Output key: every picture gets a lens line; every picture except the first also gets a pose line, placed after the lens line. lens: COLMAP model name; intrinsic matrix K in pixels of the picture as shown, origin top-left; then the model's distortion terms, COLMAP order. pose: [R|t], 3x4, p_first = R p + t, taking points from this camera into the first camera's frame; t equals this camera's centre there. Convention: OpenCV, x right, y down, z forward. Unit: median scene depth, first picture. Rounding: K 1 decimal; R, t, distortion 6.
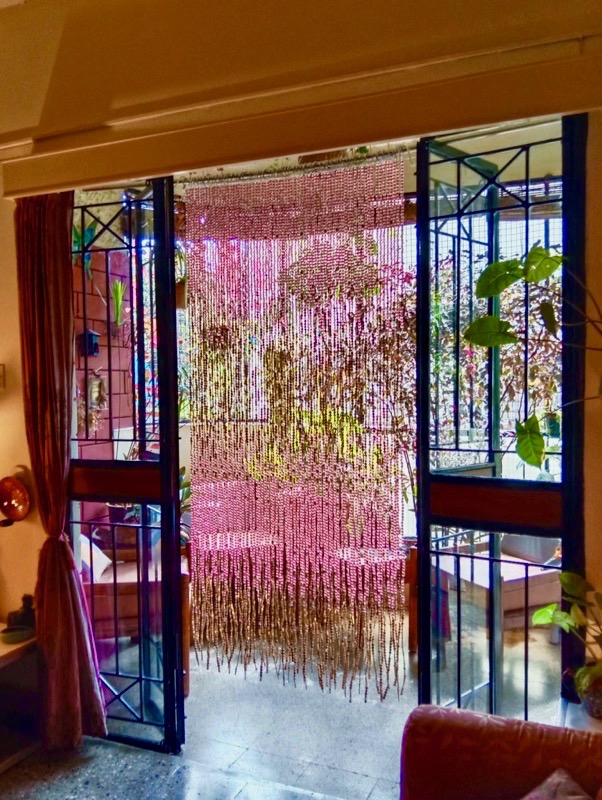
lens RADIAL K [[653.7, 0, 299.4], [0, 653.7, 404.5], [0, 0, 1]] dist [0.000518, -0.012919]
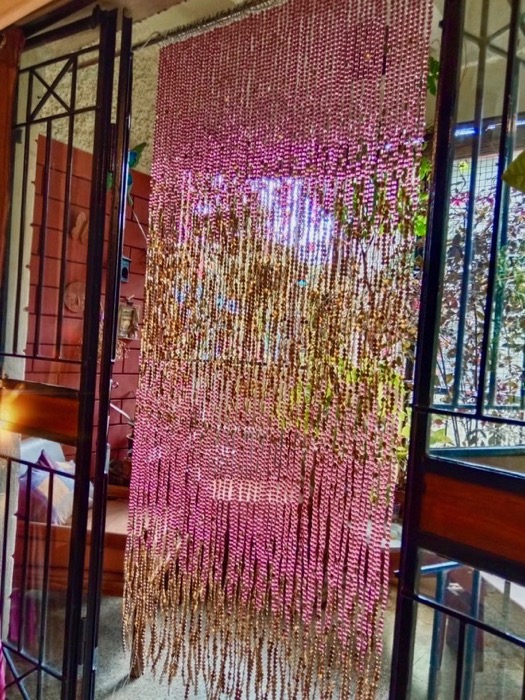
lens RADIAL K [[577.7, 0, 239.9], [0, 577.7, 351.8], [0, 0, 1]] dist [-0.007049, -0.006142]
pose [[0.965707, 0.084846, -0.245380, 0.130271], [-0.087755, 0.996142, -0.000927, 0.026896], [0.244355, 0.022428, 0.969427, 0.399155]]
